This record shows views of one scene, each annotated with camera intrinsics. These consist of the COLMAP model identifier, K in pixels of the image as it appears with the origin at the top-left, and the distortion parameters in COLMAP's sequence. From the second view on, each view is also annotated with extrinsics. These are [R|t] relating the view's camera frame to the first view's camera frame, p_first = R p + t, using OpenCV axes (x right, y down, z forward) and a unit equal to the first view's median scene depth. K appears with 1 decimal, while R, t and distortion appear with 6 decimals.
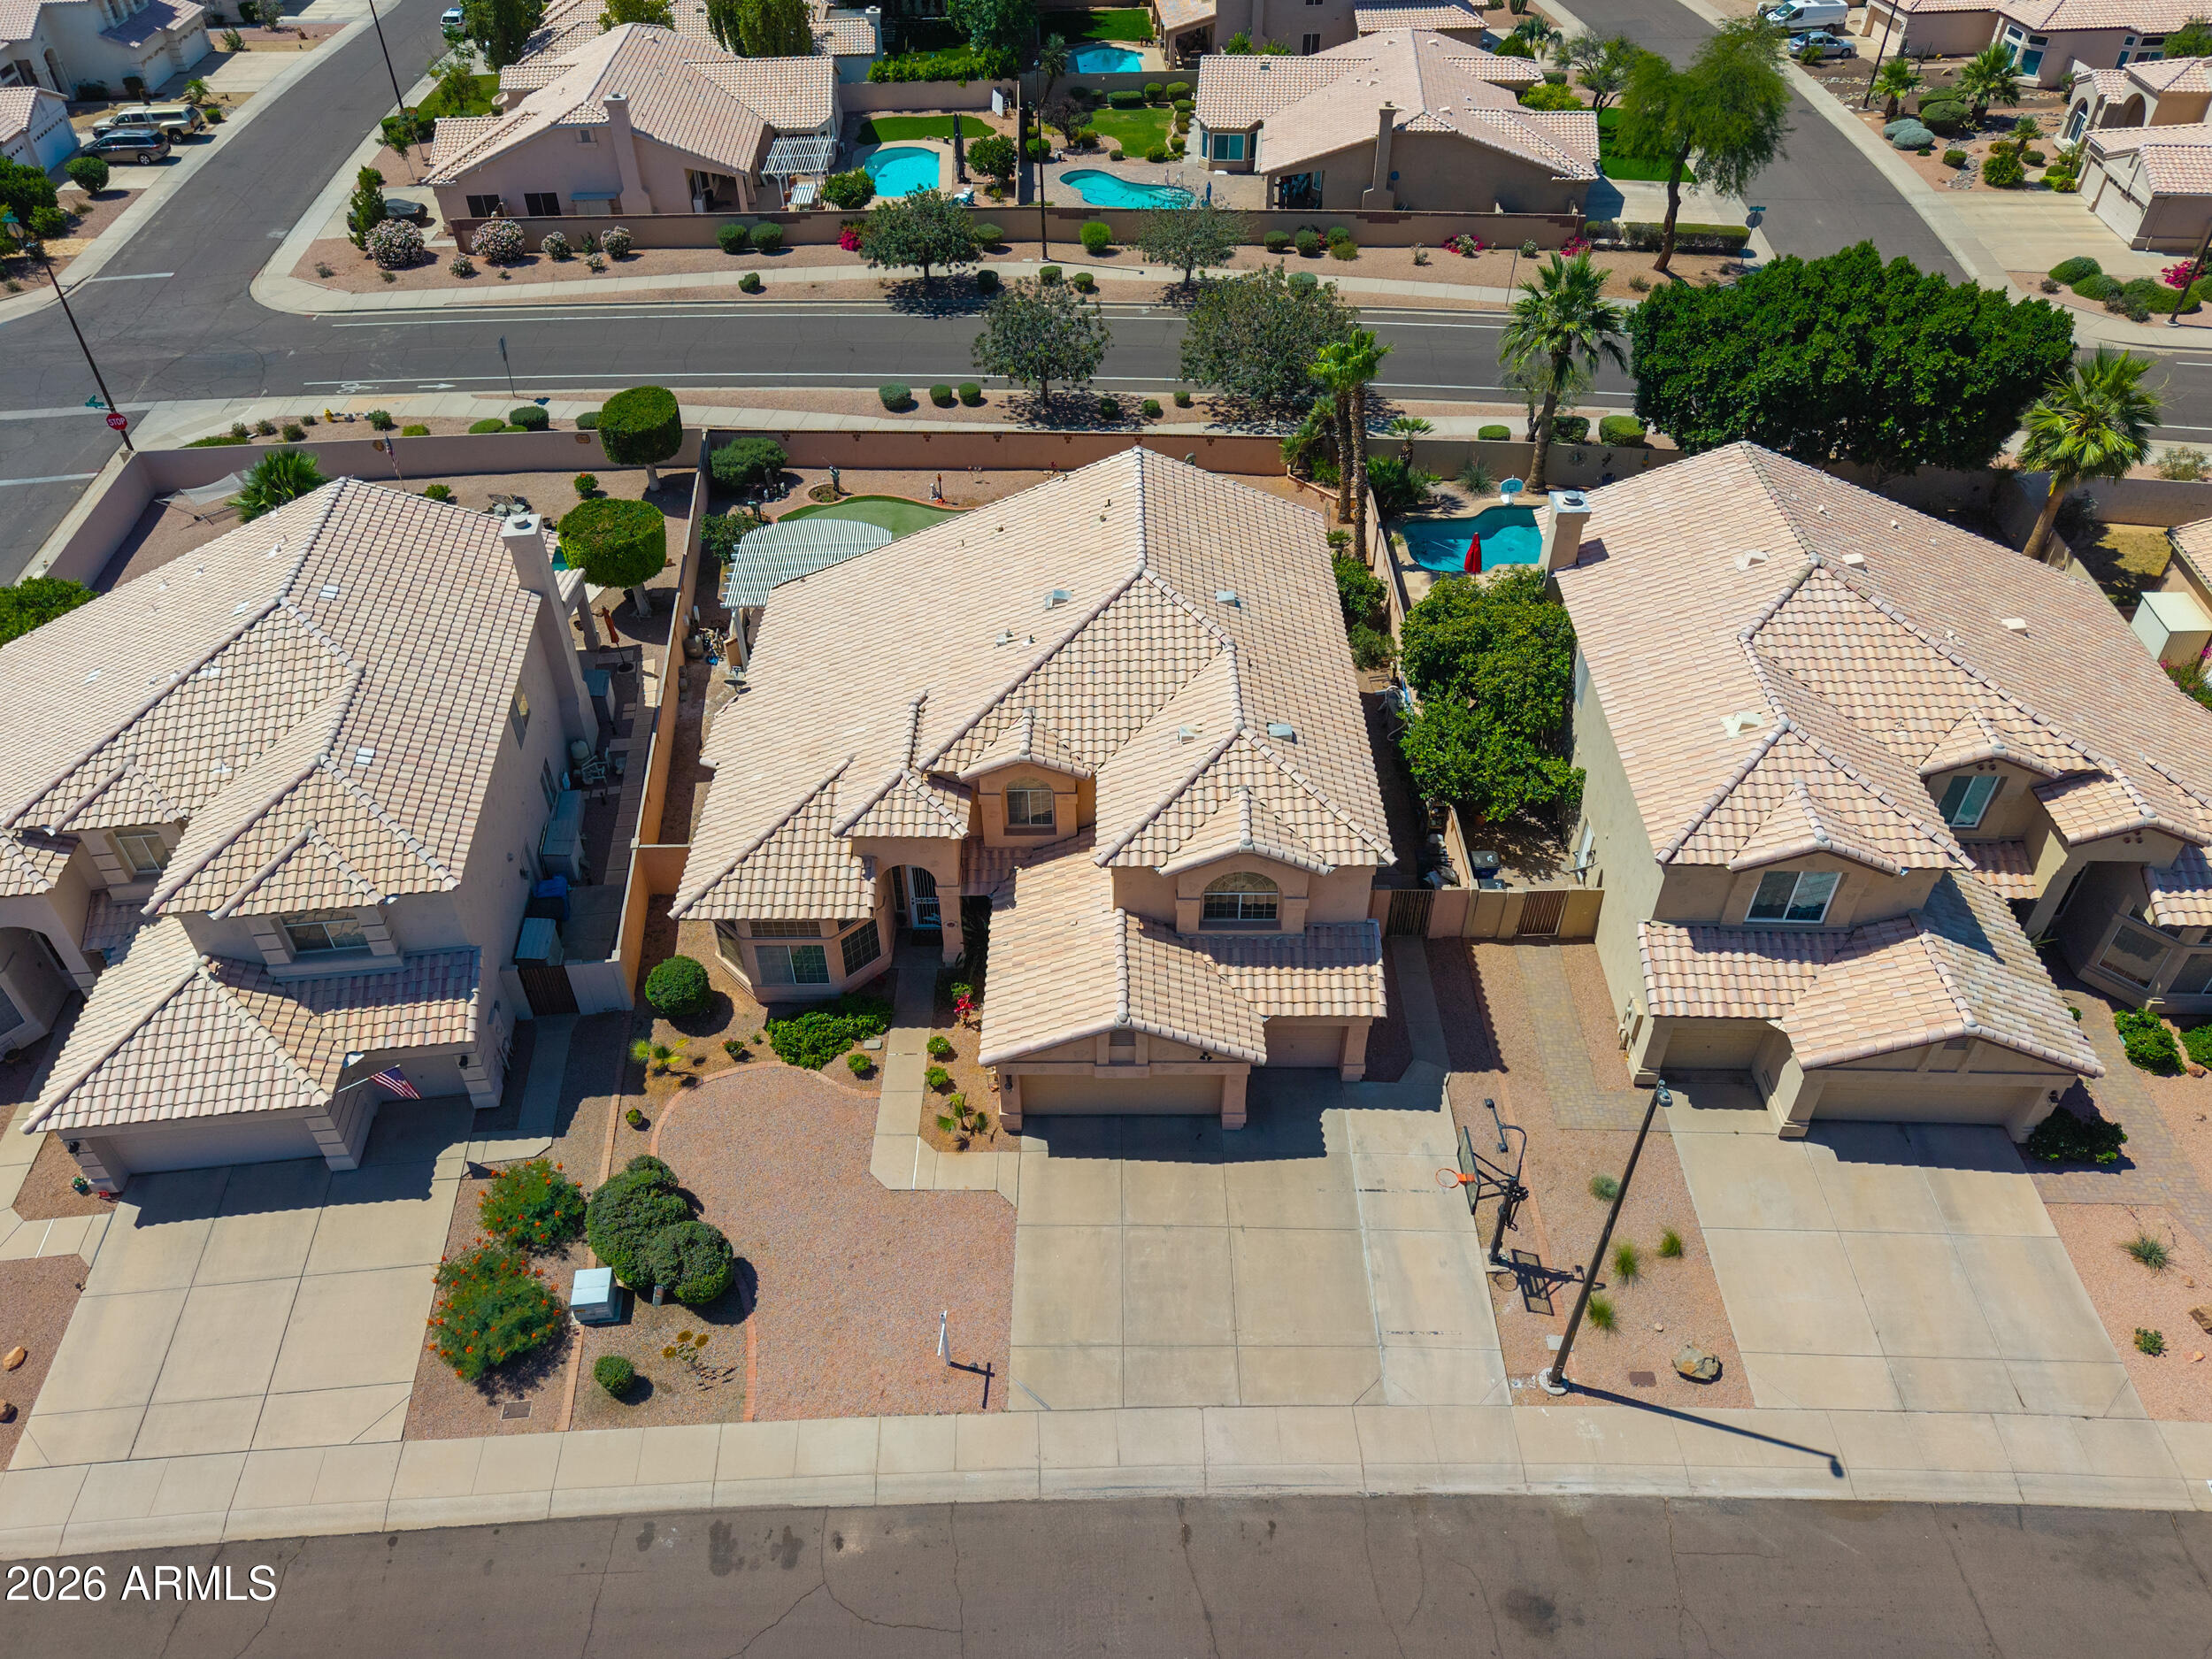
lens RADIAL K [[1500.3, 0, 1087.5], [0, 1500.3, 864.4], [0, 0, 1]] dist [0.007222, -0.003684]
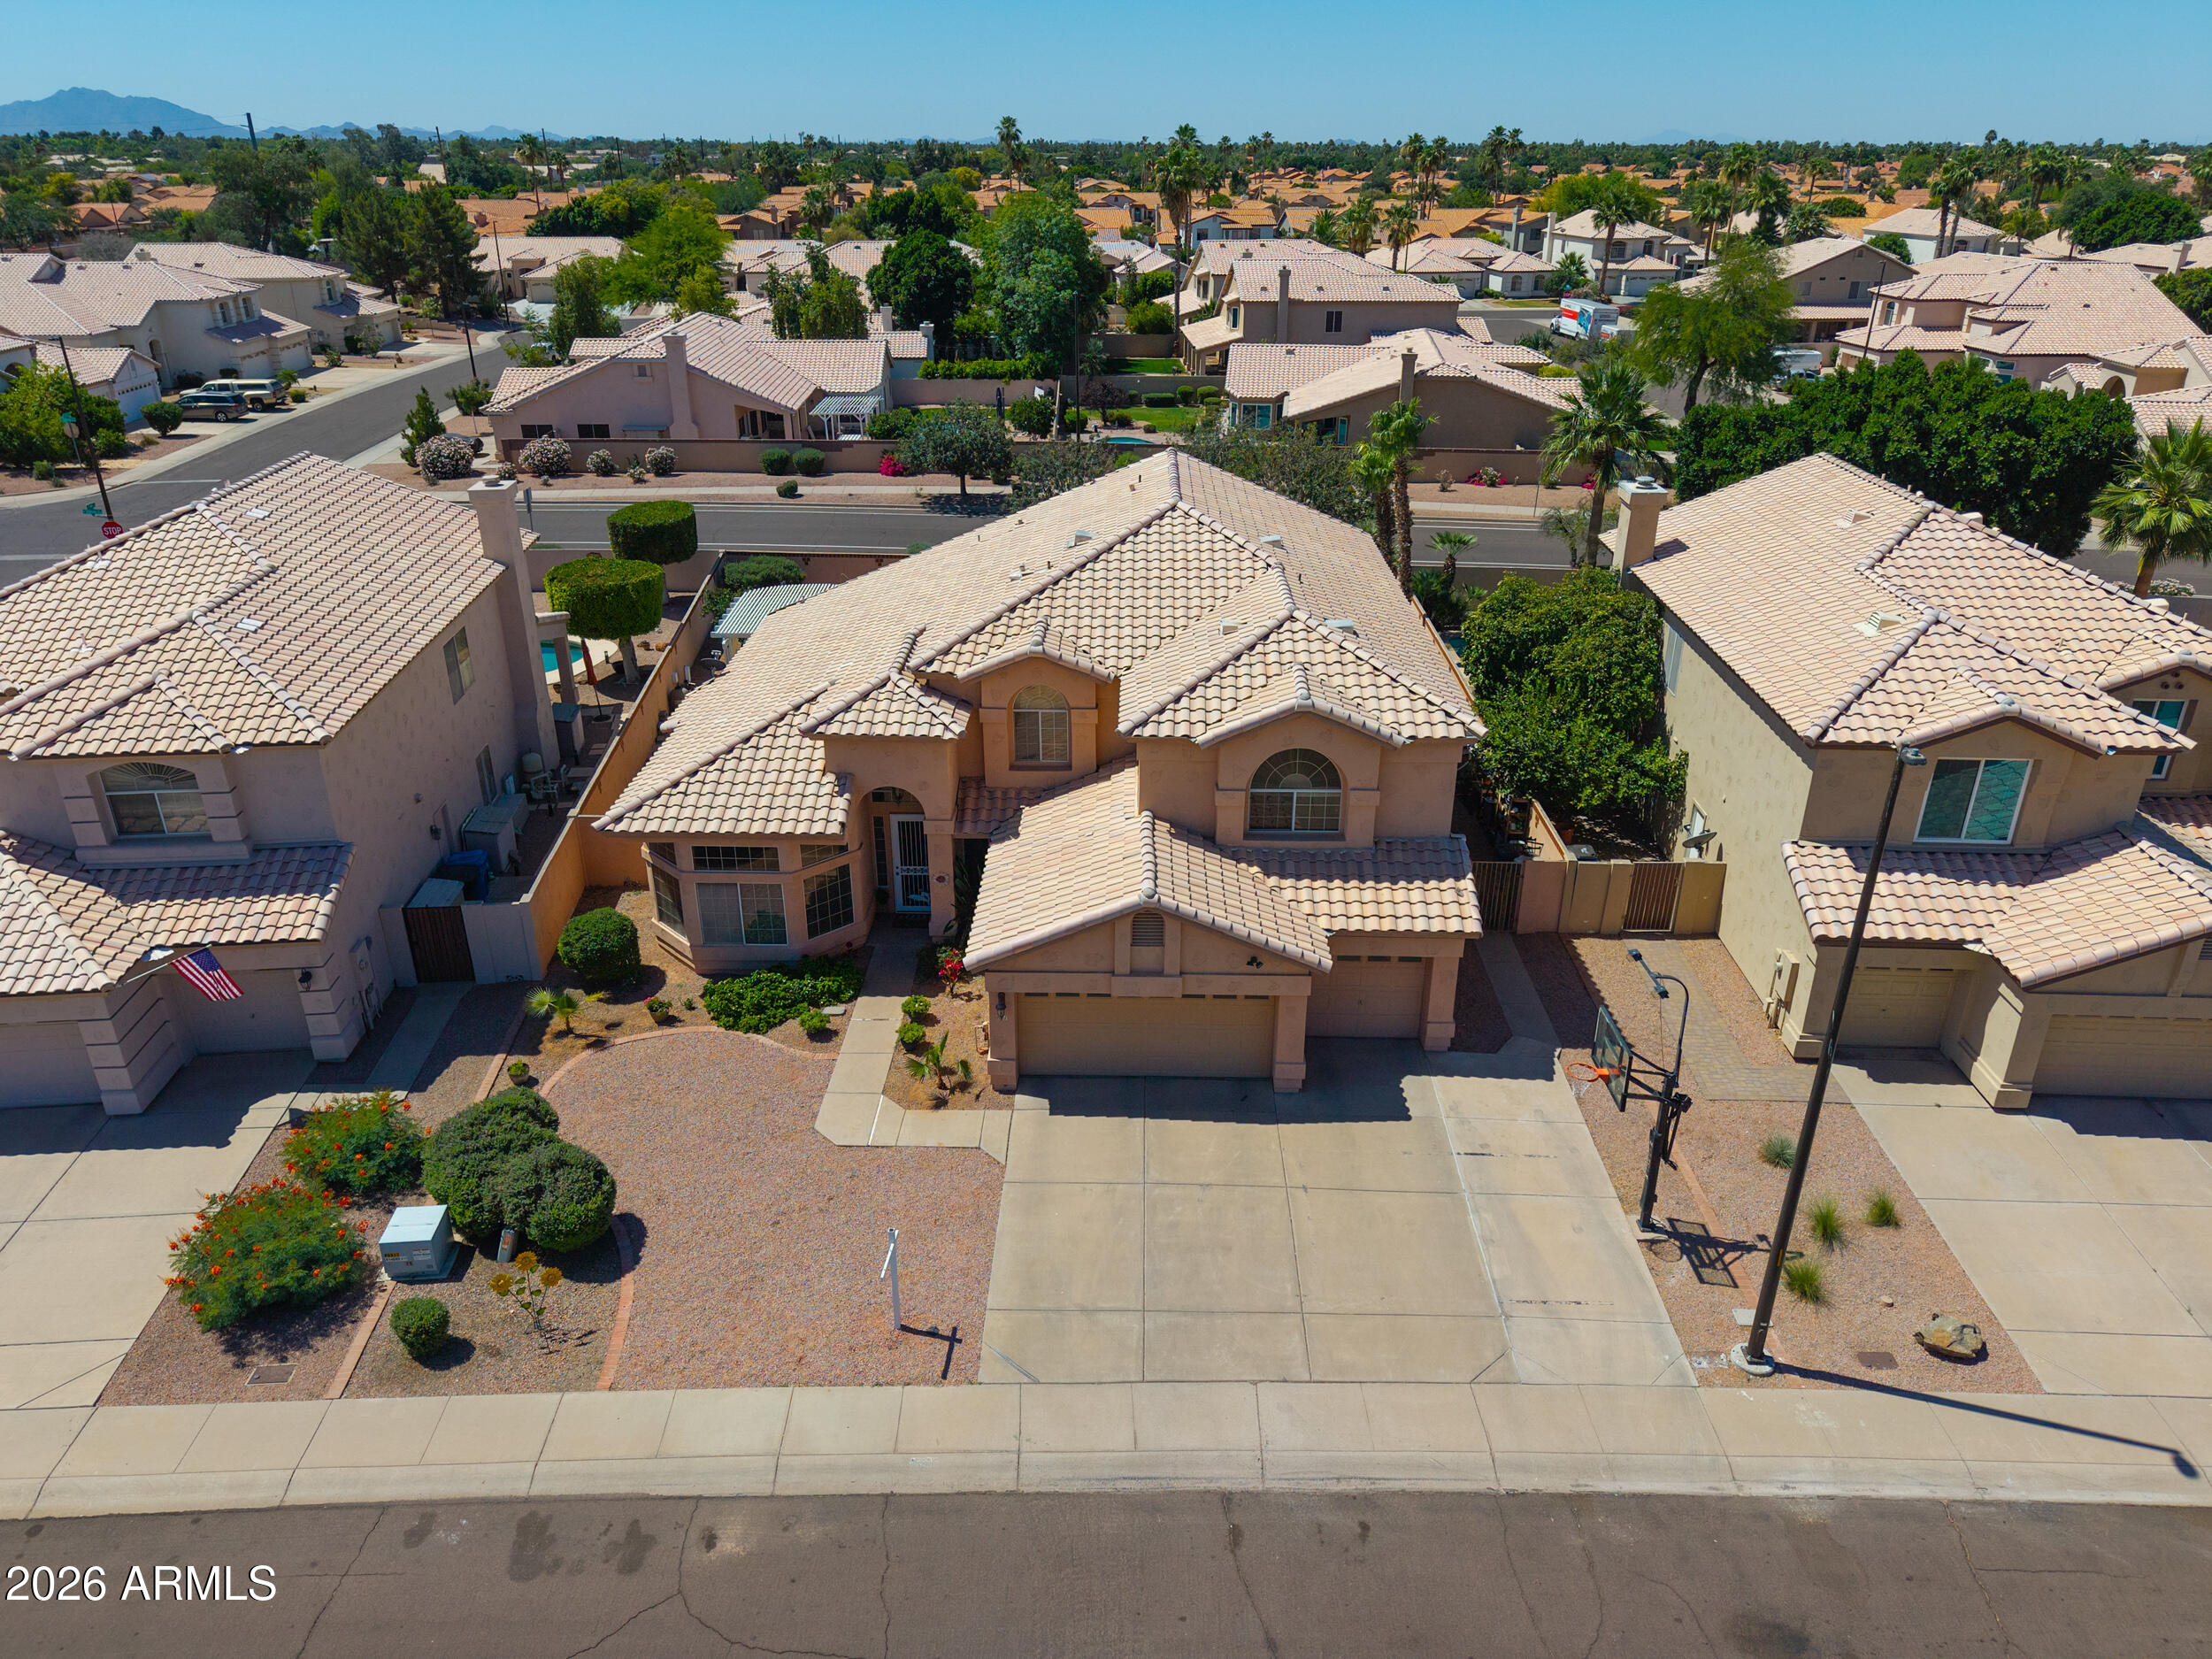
lens RADIAL K [[1468.1, 0, 1126.0], [0, 1468.1, 885.4], [0, 0, 1]] dist [0.002031, -0.001134]
pose [[0.999774, 0.020225, 0.006493, 0.006068], [-0.017749, 0.963323, -0.267757, 0.286689], [-0.011670, 0.267581, 0.963465, 0.249363]]
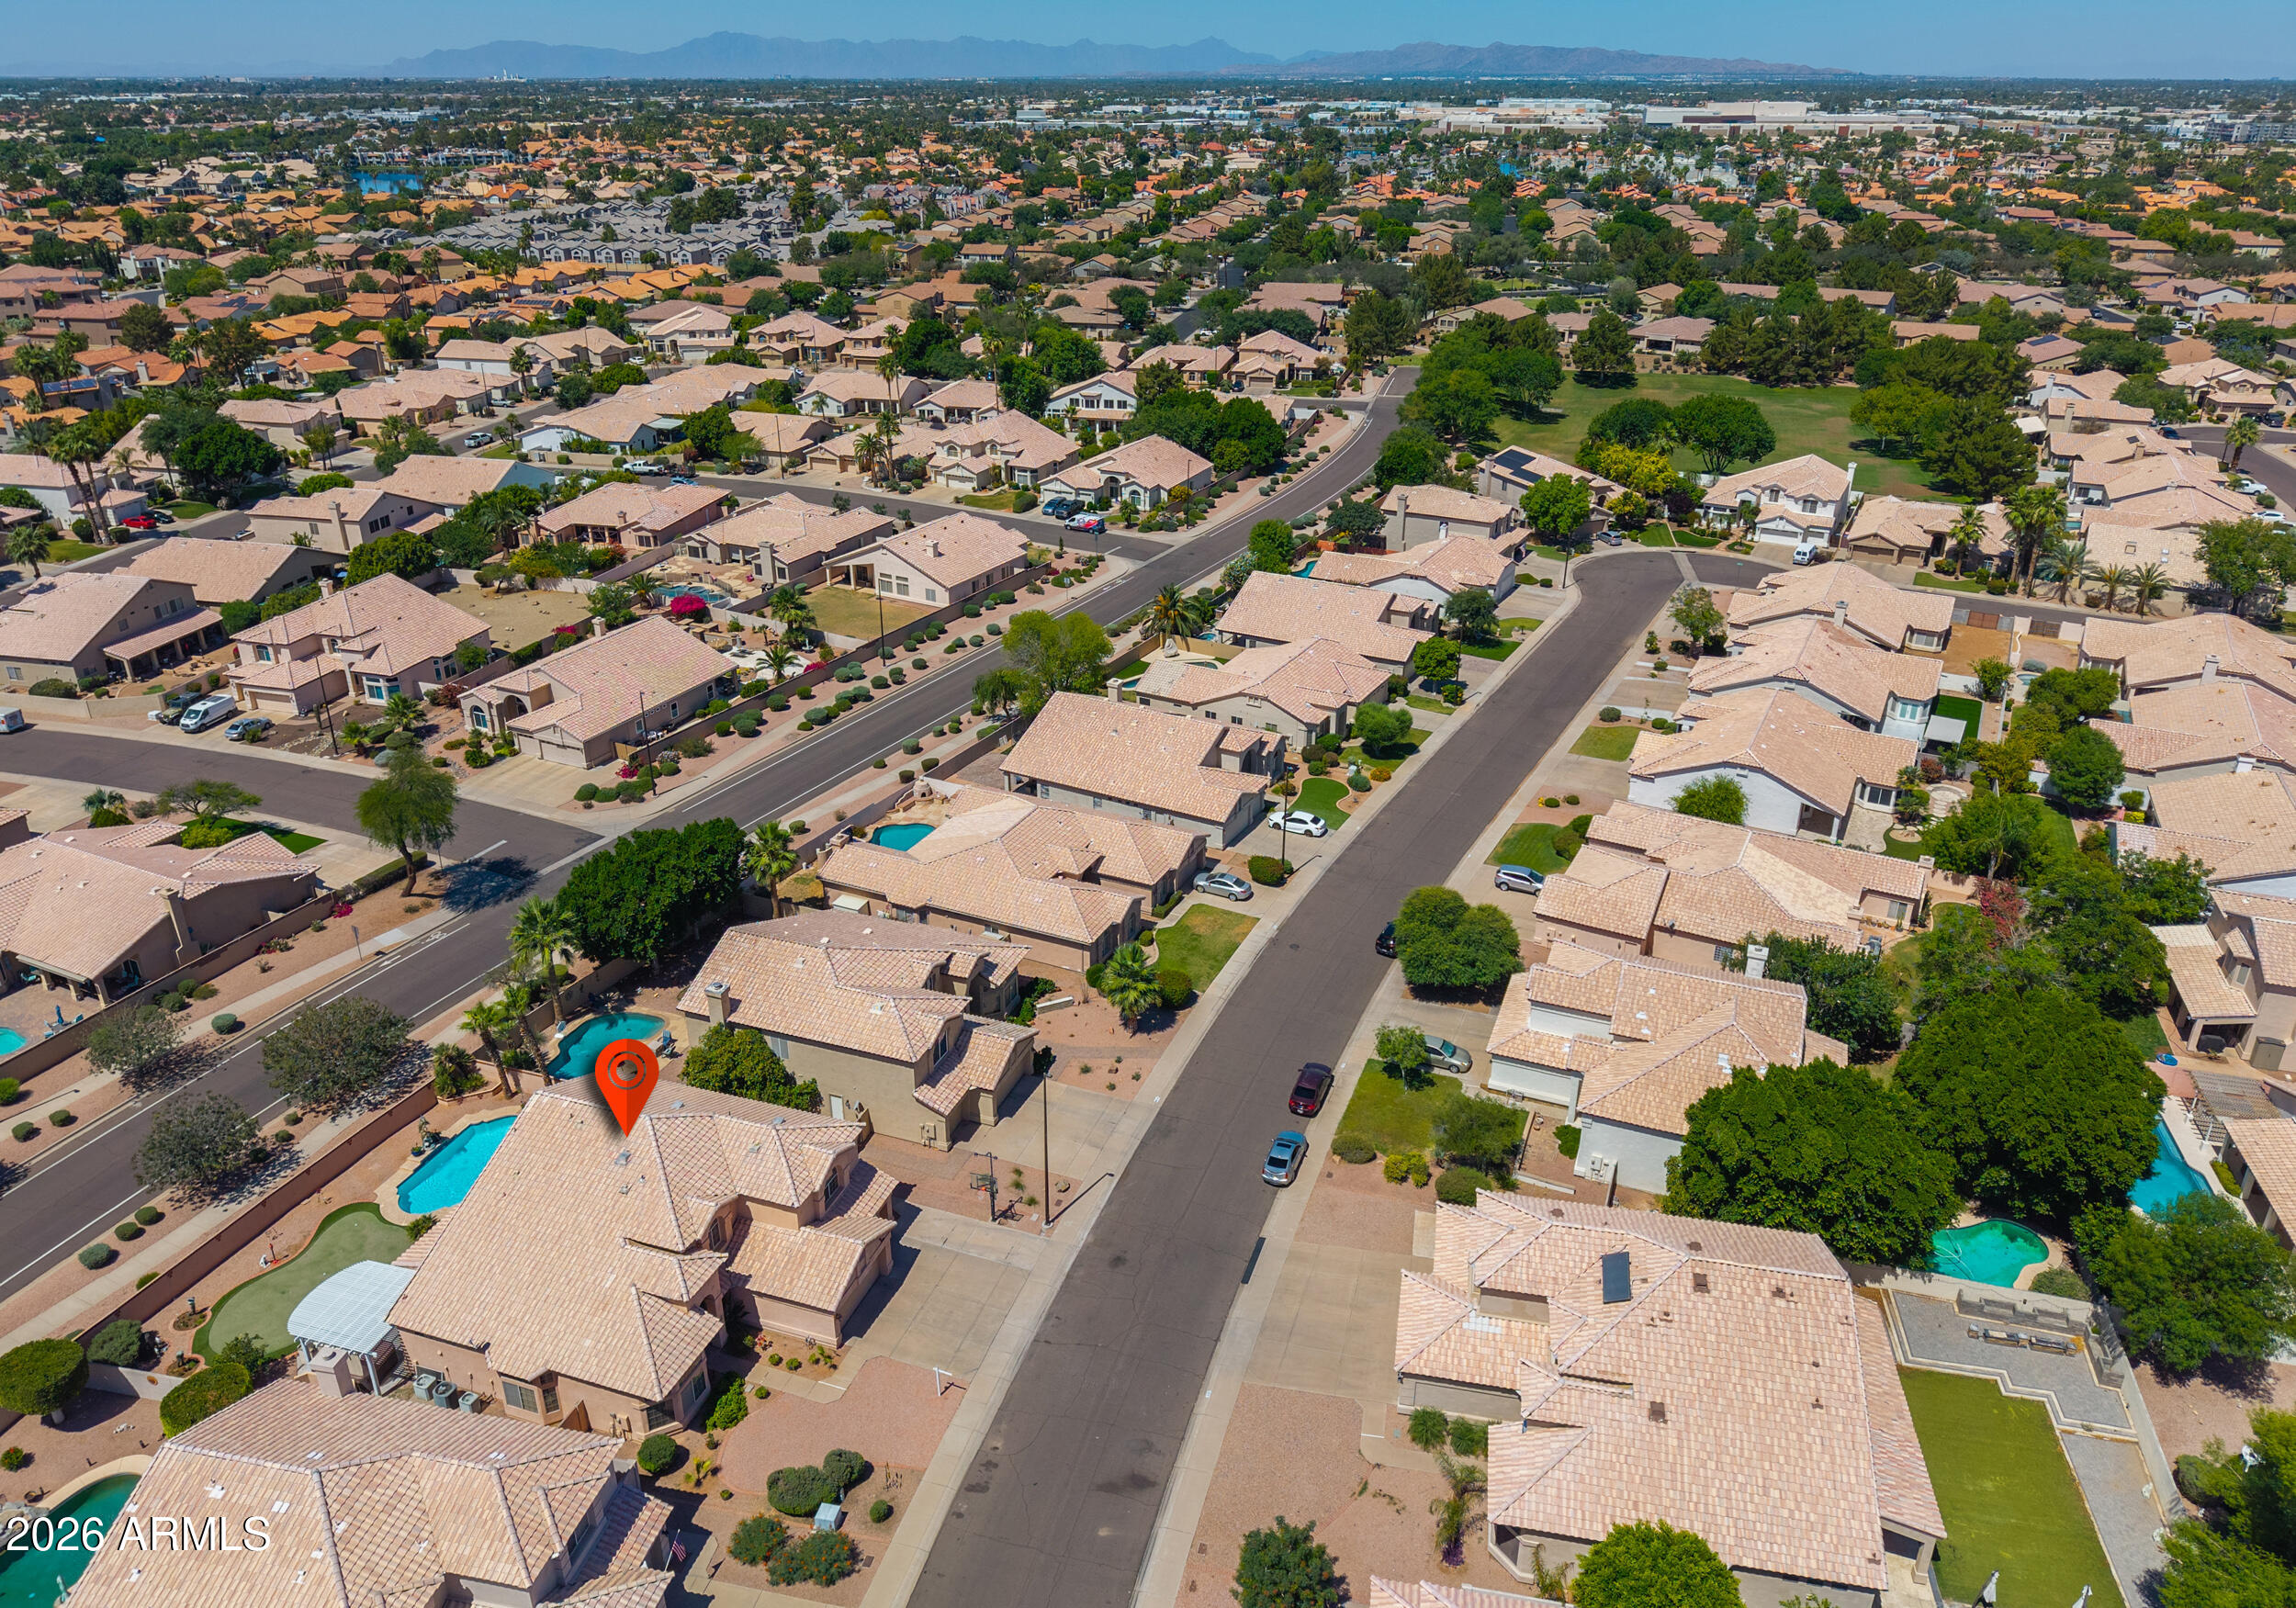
lens RADIAL K [[1495.0, 0, 1148.0], [0, 1495.0, 804.0], [0, 0, 1]] dist [0.005955, 0.000119]
pose [[0.309045, -0.395857, 0.864748, -1.432408], [0.635194, 0.762639, 0.122108, -0.376441], [-0.707828, 0.511545, 0.487135, -0.687225]]
